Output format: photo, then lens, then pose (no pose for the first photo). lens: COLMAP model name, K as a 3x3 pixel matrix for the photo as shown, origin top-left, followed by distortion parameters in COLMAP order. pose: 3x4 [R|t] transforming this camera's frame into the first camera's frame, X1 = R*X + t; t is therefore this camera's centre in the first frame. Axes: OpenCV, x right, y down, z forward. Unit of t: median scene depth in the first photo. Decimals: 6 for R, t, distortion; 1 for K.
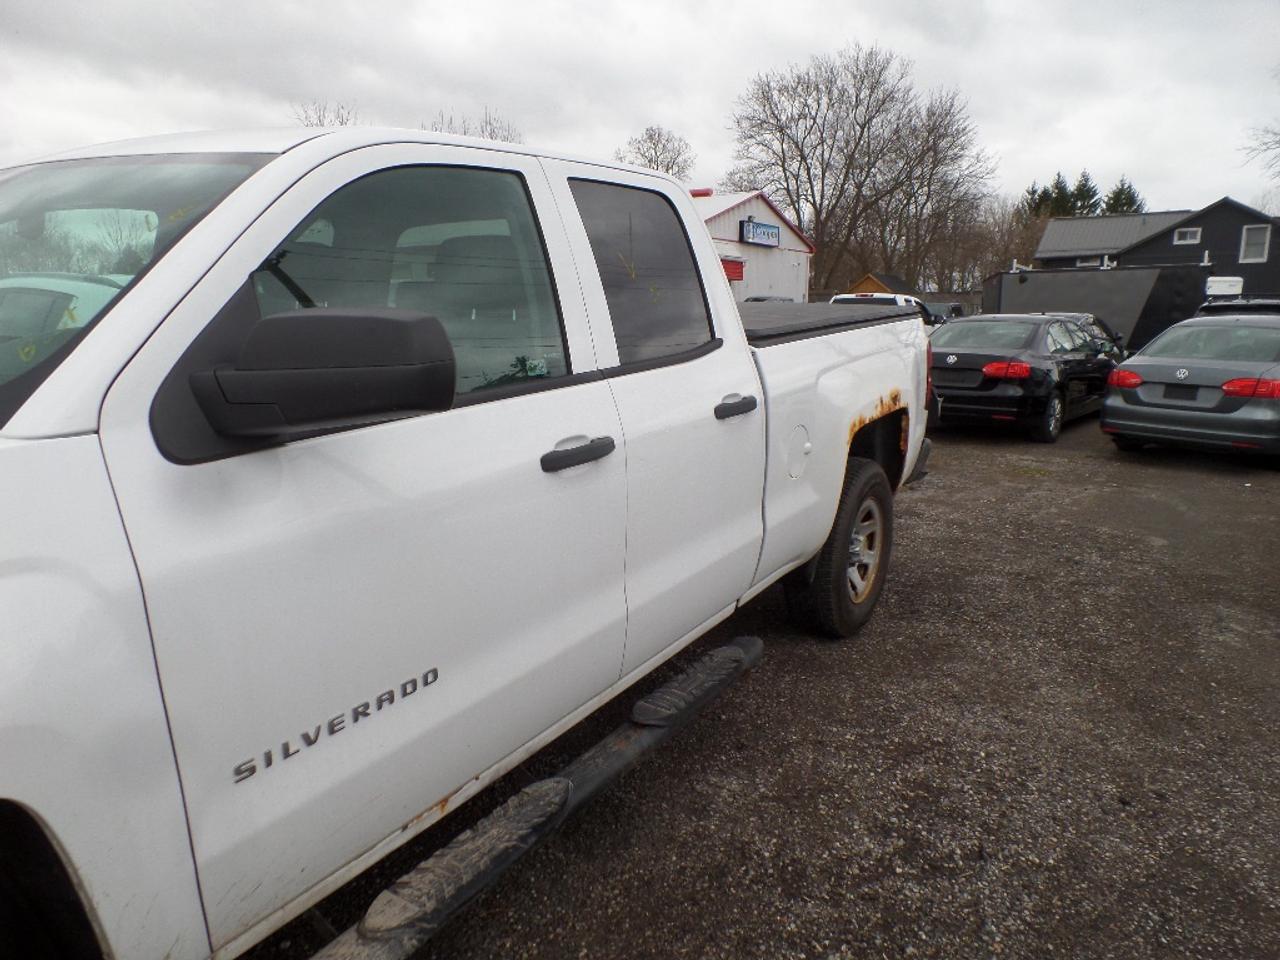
lens RADIAL K [[880.8, 0, 640.0], [0, 880.8, 480.0], [0, 0, 1]] dist [0.004200, -0.003269]
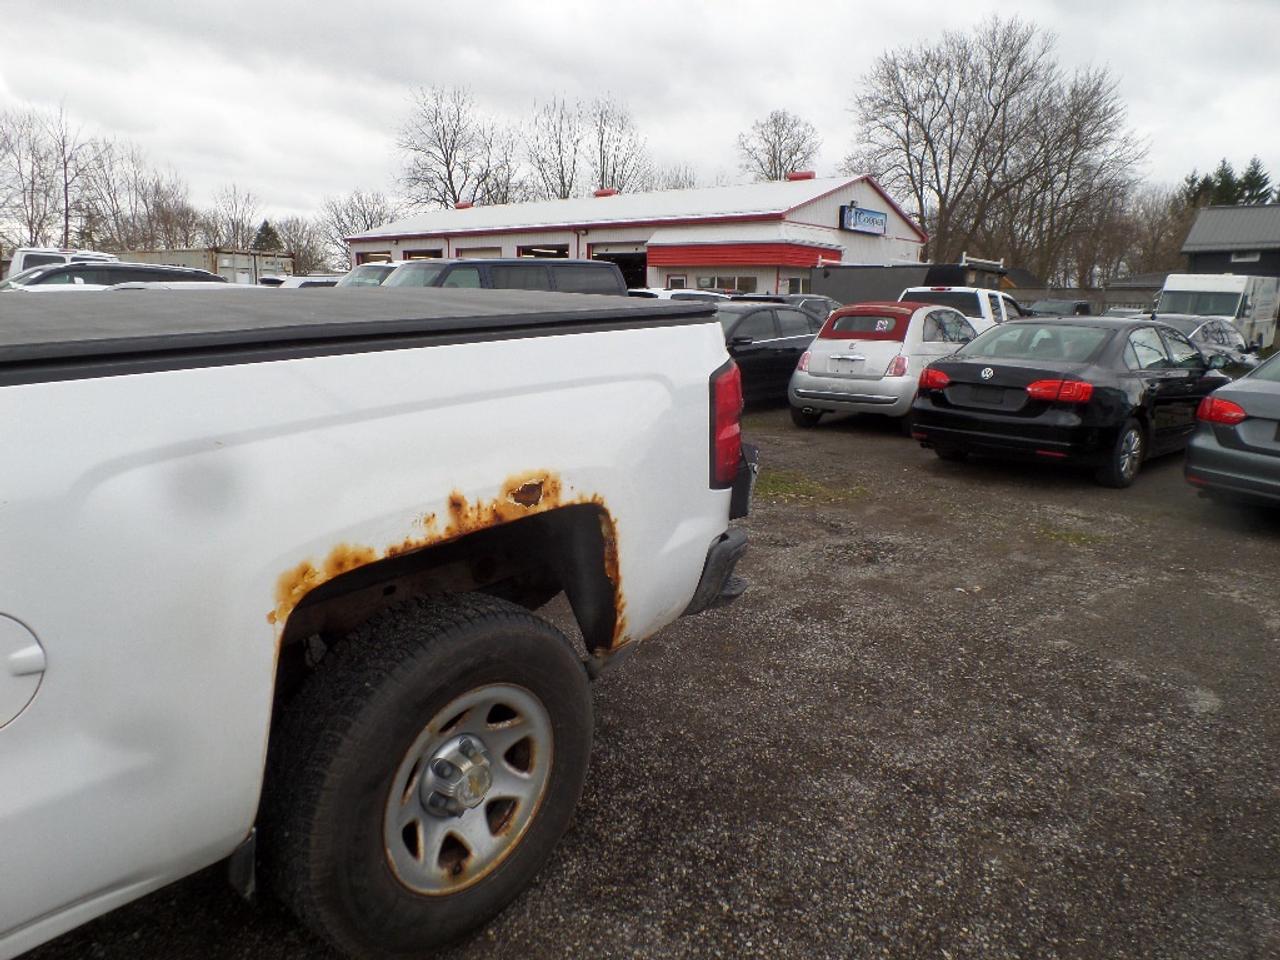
lens RADIAL K [[878.8, 0, 642.1], [0, 878.8, 485.2], [0, 0, 1]] dist [0.001836, -0.001523]
pose [[0.990384, 0.049197, -0.129305, 0.126634], [-0.046843, 0.998677, 0.021191, -0.033406], [0.130176, -0.014930, 0.991378, 0.162154]]
